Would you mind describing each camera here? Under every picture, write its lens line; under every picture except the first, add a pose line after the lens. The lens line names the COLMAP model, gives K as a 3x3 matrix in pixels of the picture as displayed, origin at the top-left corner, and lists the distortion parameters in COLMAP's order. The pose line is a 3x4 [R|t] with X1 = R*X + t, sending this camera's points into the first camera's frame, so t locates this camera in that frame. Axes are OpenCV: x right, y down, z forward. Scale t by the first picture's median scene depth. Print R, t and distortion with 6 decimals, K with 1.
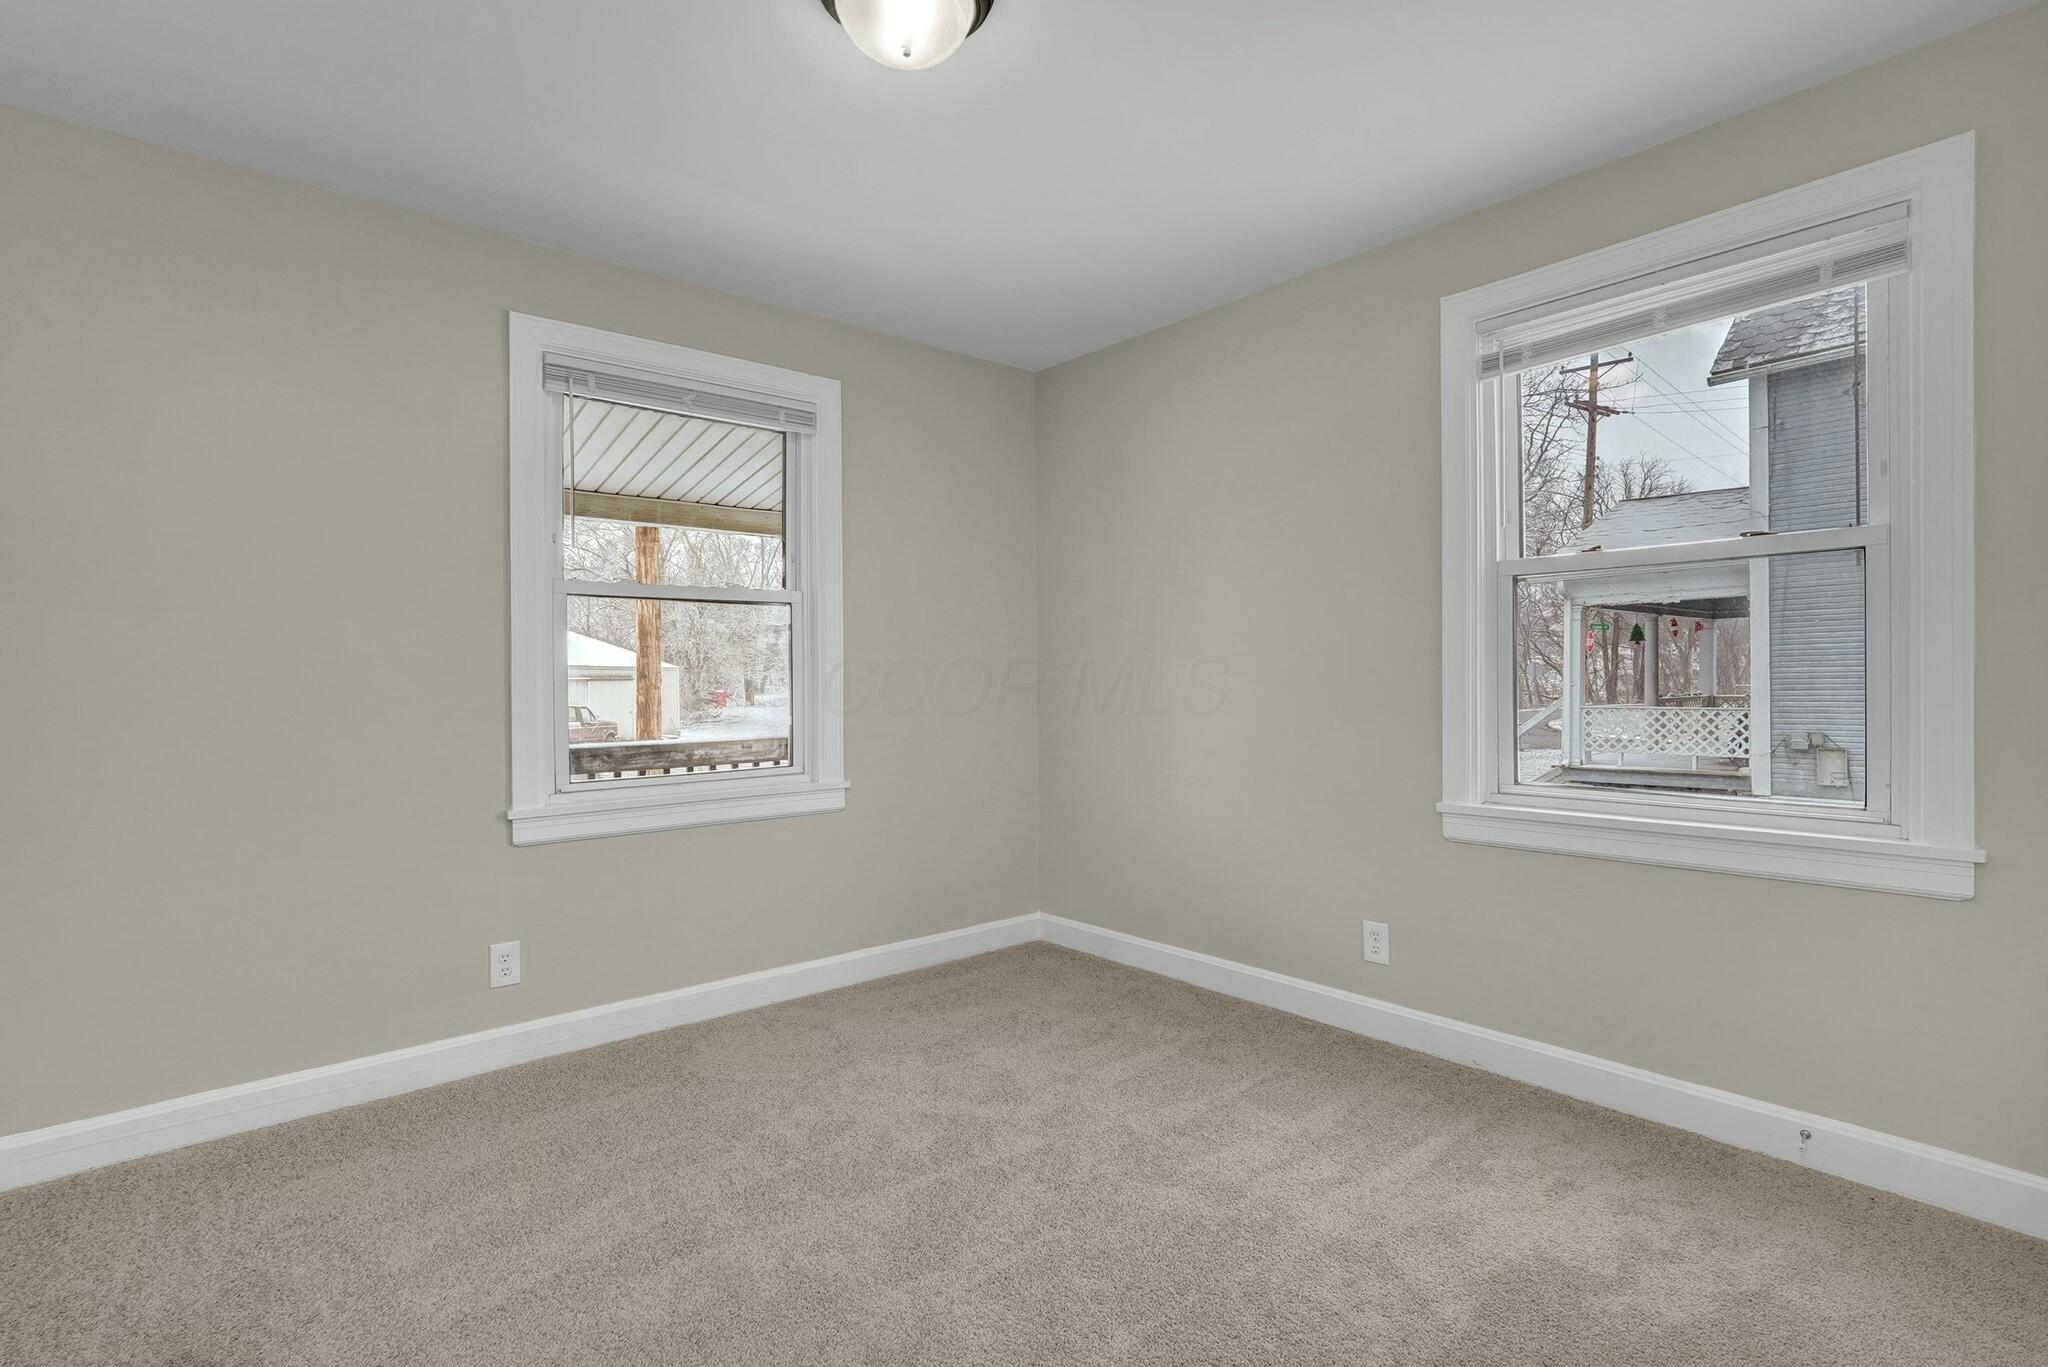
lens RADIAL K [[984.4, 0, 1024.0], [0, 984.4, 683.5], [0, 0, 1]] dist [0.000181, 0.000106]
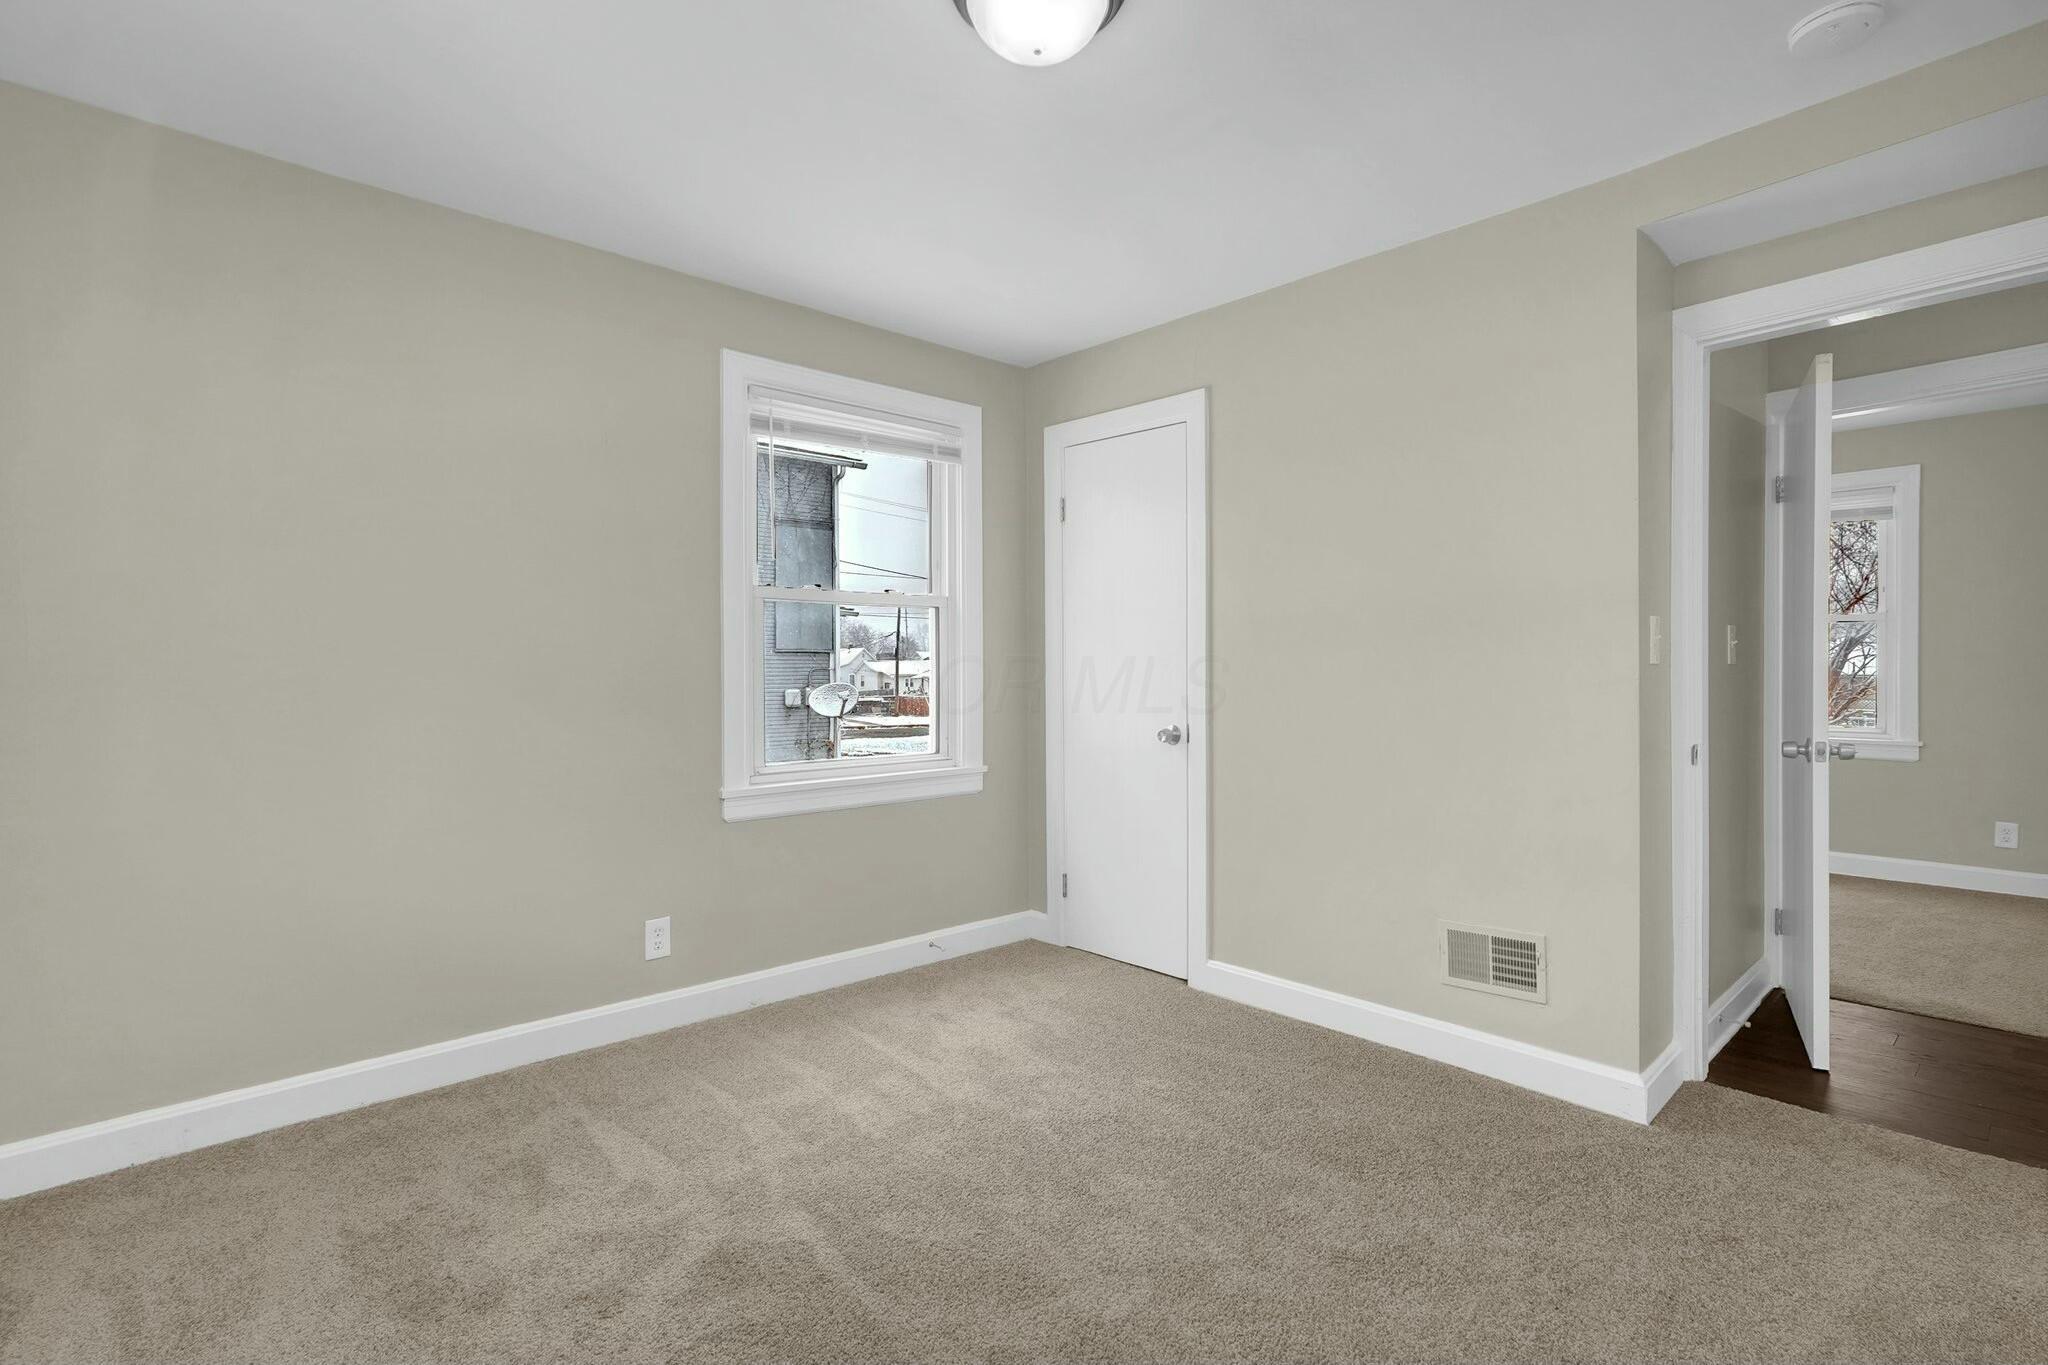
lens RADIAL K [[974.5, 0, 1033.9], [0, 974.5, 676.1], [0, 0, 1]] dist [0.000819, 0.000363]
pose [[-0.037368, 0.003083, 0.999297, -0.778337], [0.007884, 0.999965, -0.002790, -0.006134], [-0.999270, 0.007774, -0.037391, 0.742052]]
